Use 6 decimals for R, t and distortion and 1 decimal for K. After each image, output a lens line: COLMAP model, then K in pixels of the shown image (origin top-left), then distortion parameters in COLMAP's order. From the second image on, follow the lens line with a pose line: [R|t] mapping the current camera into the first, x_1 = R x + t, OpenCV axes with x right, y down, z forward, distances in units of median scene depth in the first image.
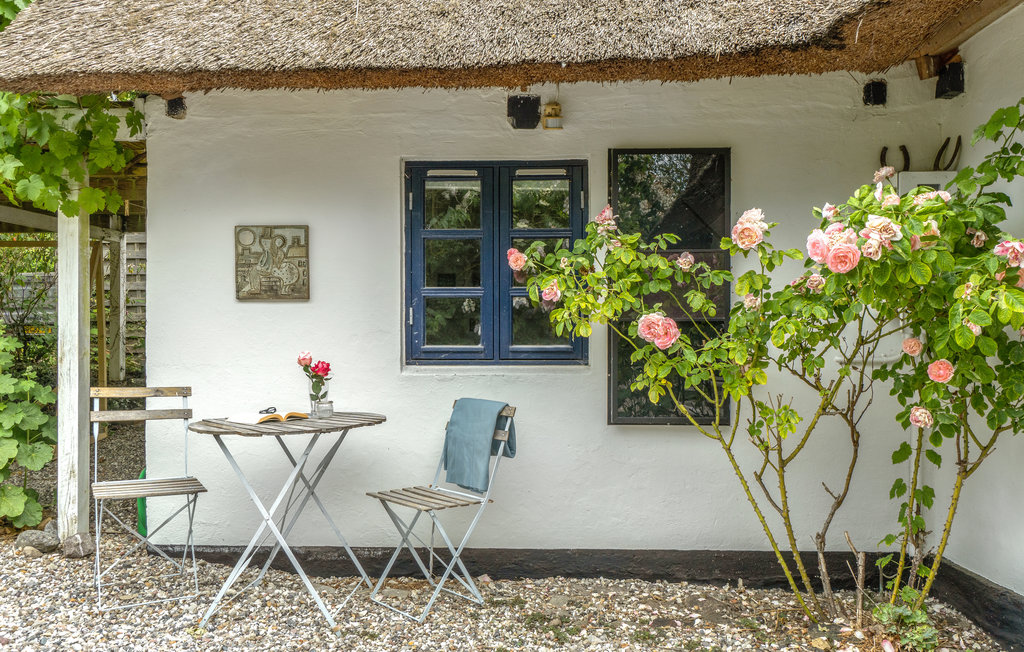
lens RADIAL K [[788.9, 0, 513.1], [0, 788.9, 343.9], [0, 0, 1]] dist [0.007151, 0.000566]
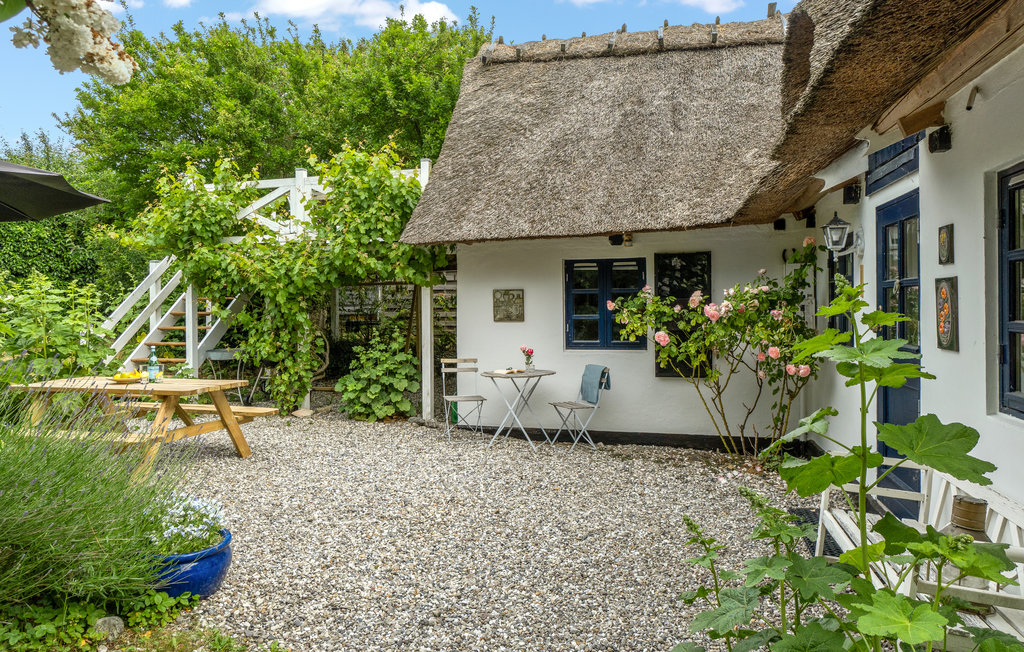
lens RADIAL K [[733.8, 0, 512.2], [0, 733.8, 308.3], [0, 0, 1]] dist [0.000794, 0.000014]
pose [[0.968954, -0.008099, -0.247110, 0.249017], [0.007975, 0.999967, -0.001506, -0.093751], [0.247114, -0.000512, 0.968986, -1.135038]]
